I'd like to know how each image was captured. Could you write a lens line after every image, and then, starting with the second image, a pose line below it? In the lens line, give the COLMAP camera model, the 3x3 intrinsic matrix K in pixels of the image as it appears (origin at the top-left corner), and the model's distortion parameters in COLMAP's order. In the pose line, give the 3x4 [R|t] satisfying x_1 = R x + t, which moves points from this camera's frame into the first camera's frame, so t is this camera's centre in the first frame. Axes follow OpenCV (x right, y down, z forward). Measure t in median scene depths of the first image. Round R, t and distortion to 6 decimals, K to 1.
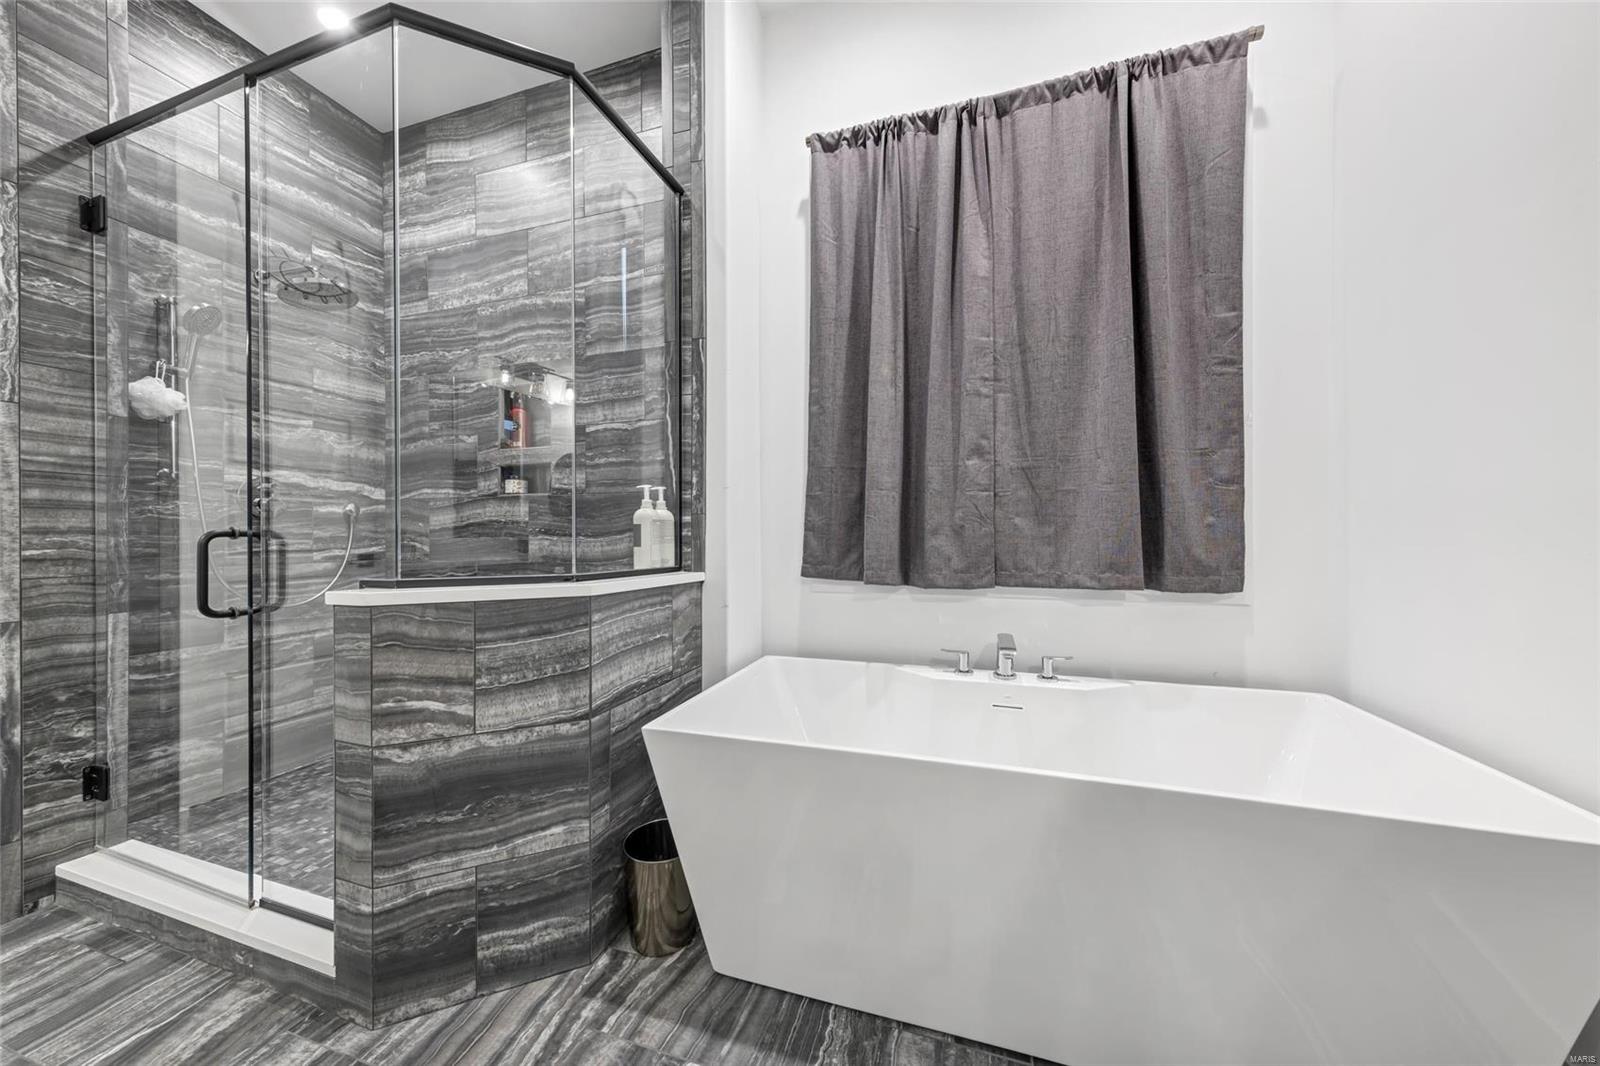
lens RADIAL K [[537.6, 0, 800.7], [0, 537.6, 536.3], [0, 0, 1]] dist [0.003965, 0.000002]
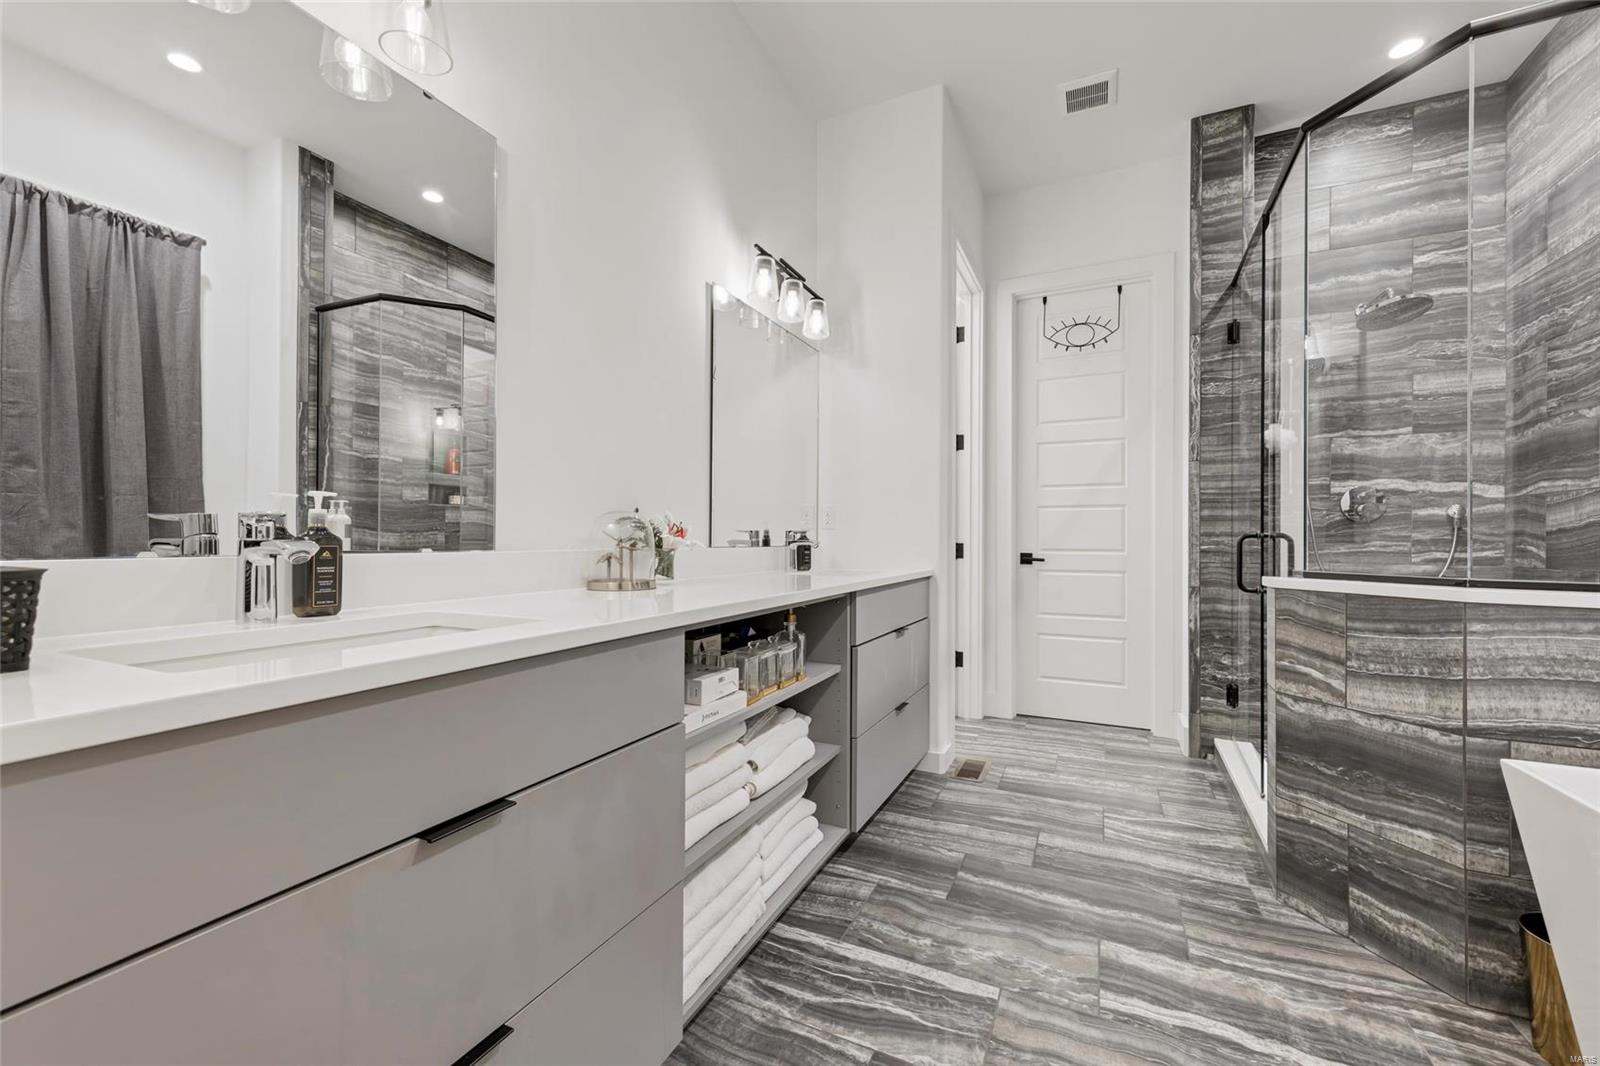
lens RADIAL K [[634.3, 0, 804.0], [0, 634.3, 533.2], [0, 0, 1]] dist [0.010481, 0.000037]
pose [[-0.134732, -0.006493, -0.990861, 0.864574], [-0.006223, 0.999964, -0.005707, 0.006469], [0.990863, 0.005398, -0.134767, 0.028684]]
